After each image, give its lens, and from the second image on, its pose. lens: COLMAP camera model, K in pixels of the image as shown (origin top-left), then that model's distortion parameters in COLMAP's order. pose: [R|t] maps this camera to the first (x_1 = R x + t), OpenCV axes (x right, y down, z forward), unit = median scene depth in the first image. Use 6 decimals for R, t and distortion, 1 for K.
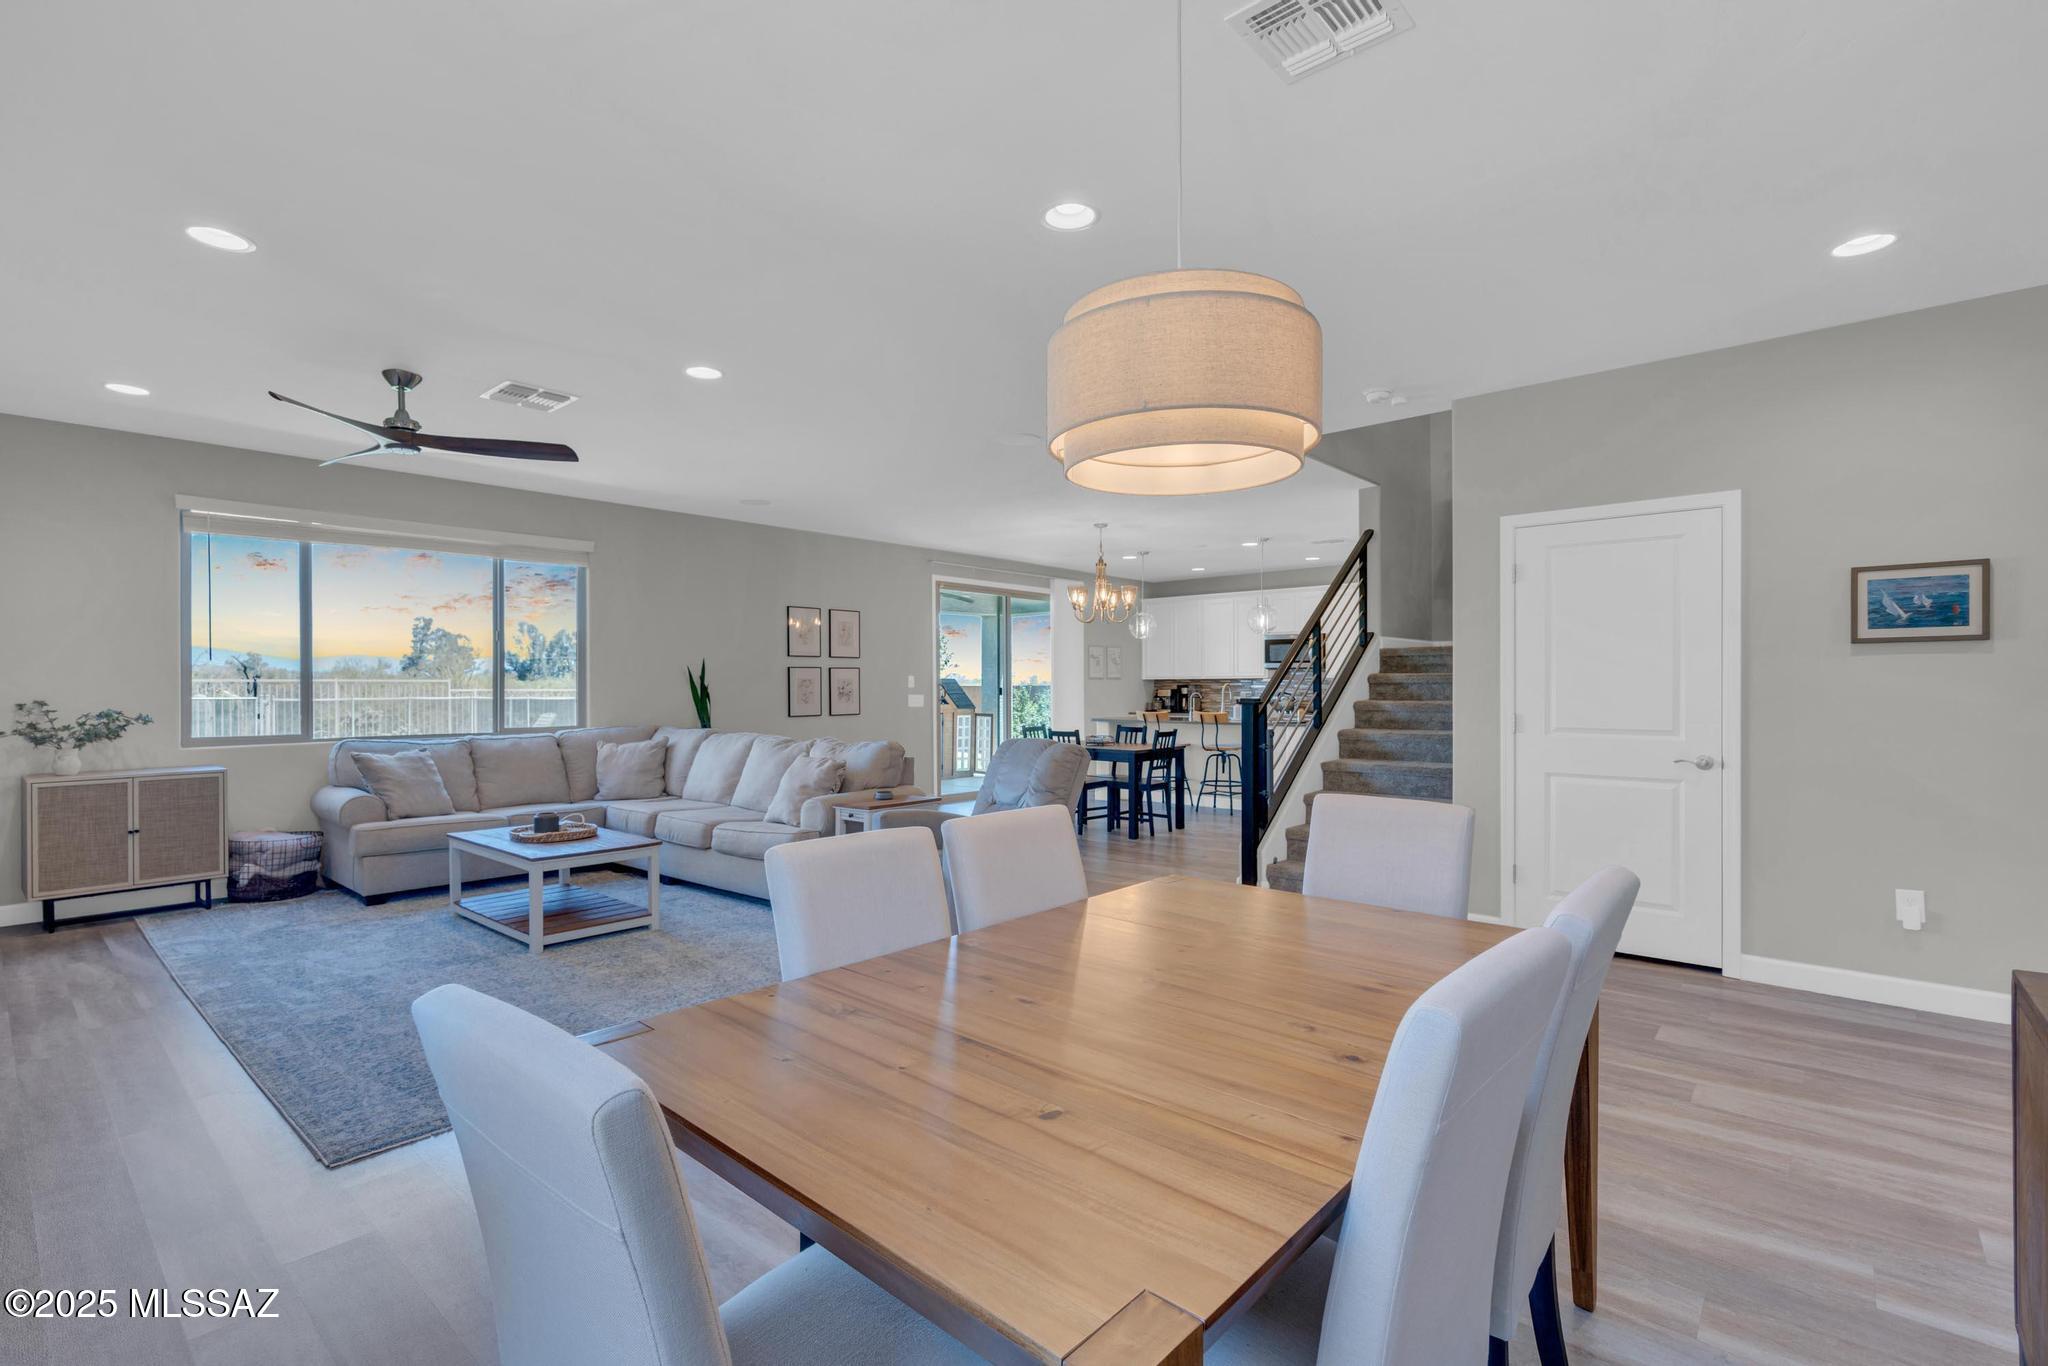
lens RADIAL K [[925.5, 0, 1008.5], [0, 925.5, 695.0], [0, 0, 1]] dist [-0.005410, 0.002592]
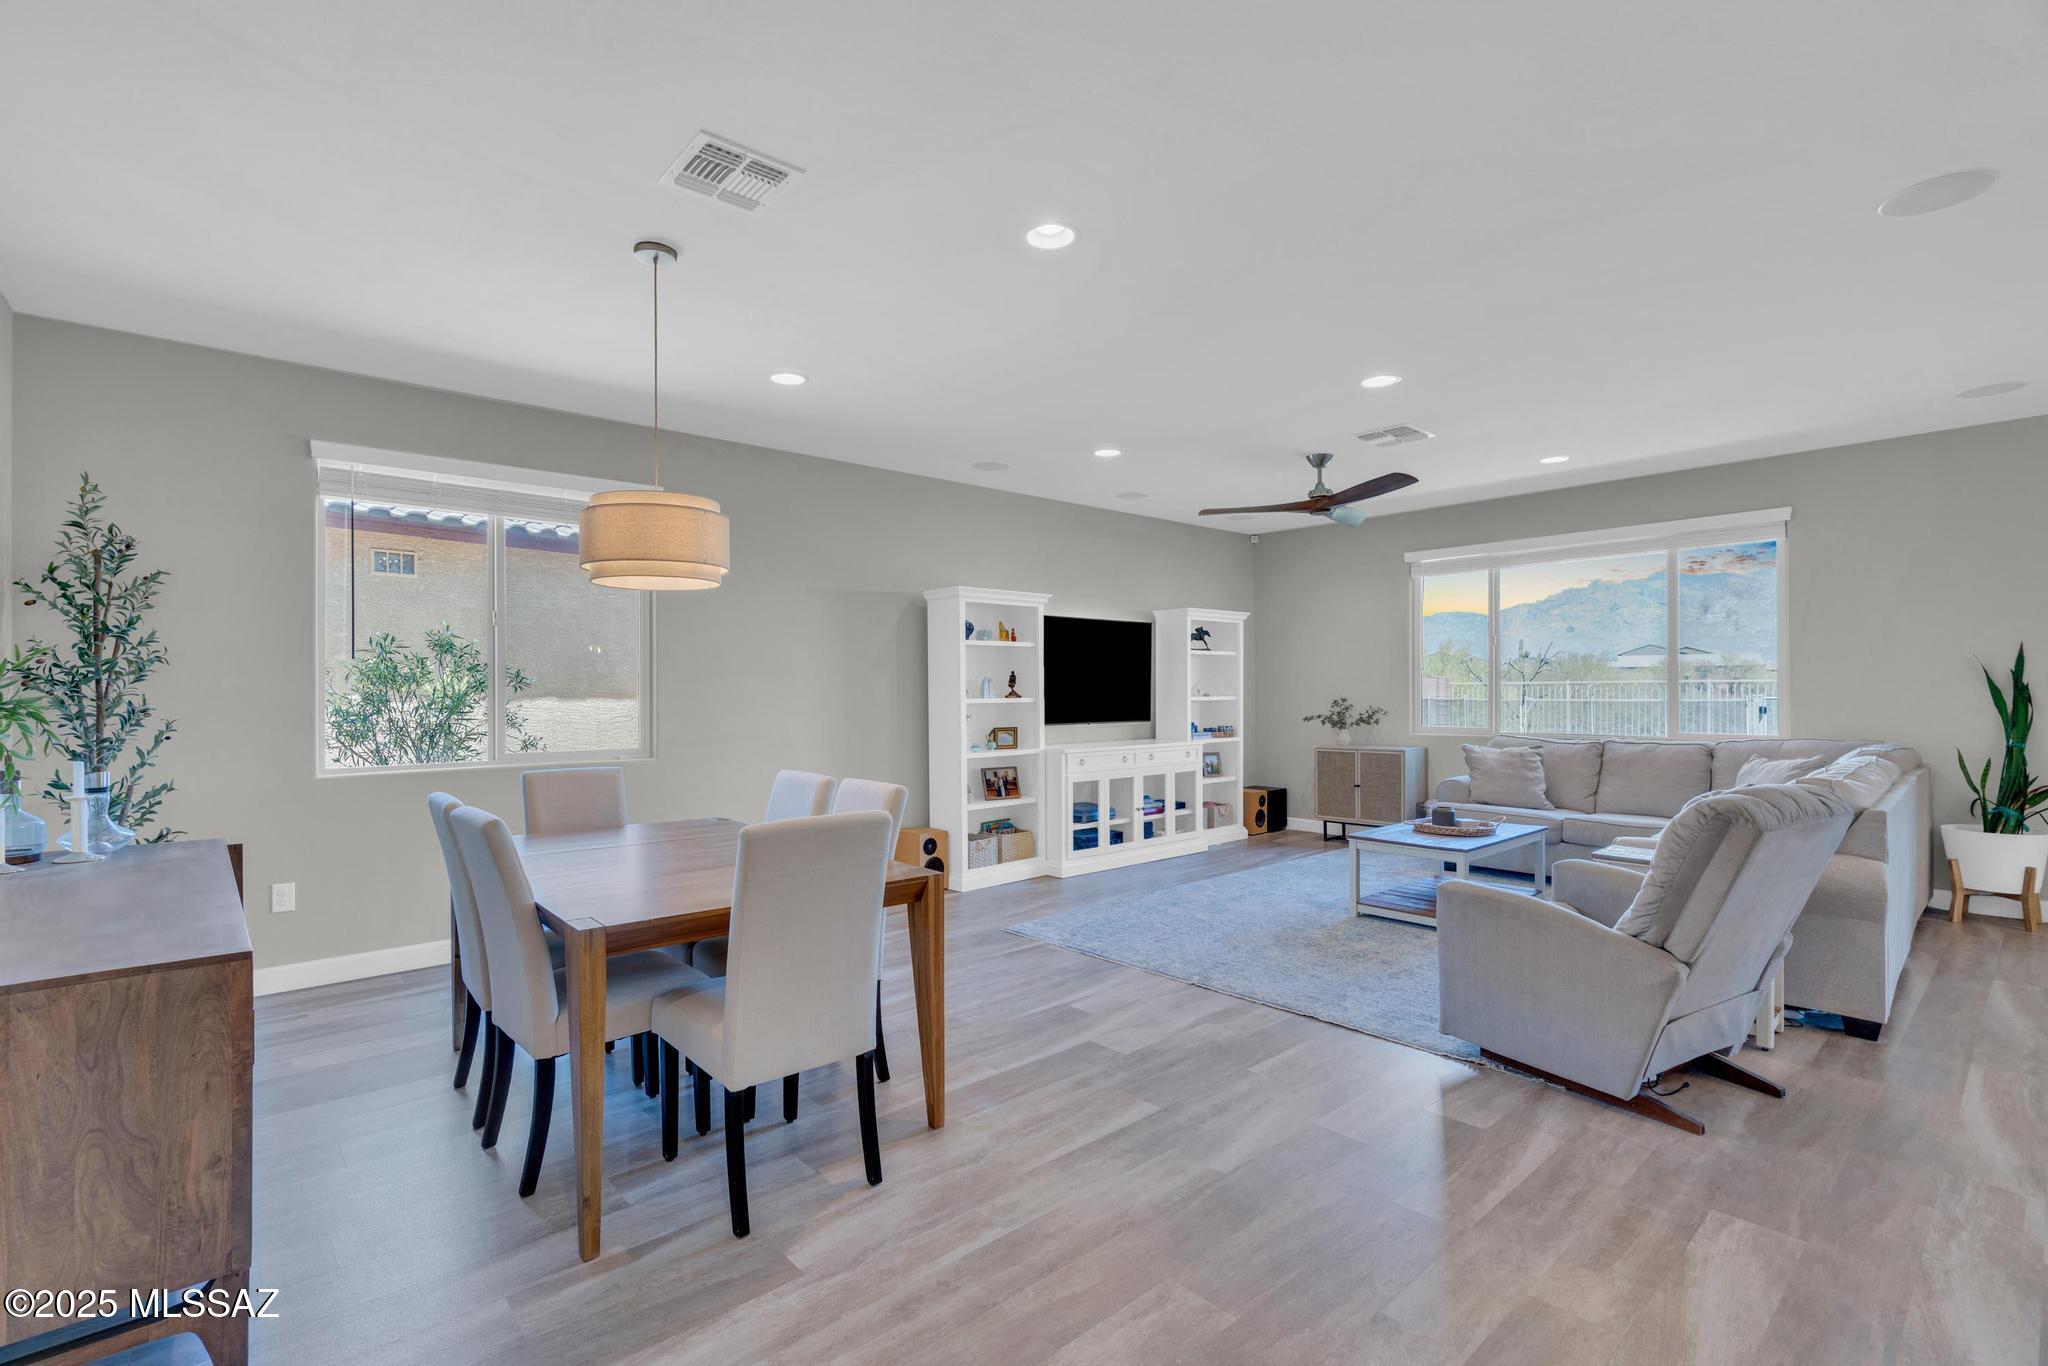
lens RADIAL K [[925.5, 0, 999.9], [0, 925.5, 687.6], [0, 0, 1]] dist [-0.005410, 0.002592]
pose [[-0.126073, -0.002459, -0.992018, 0.383597], [-0.003040, 0.999993, -0.002093, -0.004739], [0.992016, 0.002752, -0.126079, 0.374717]]
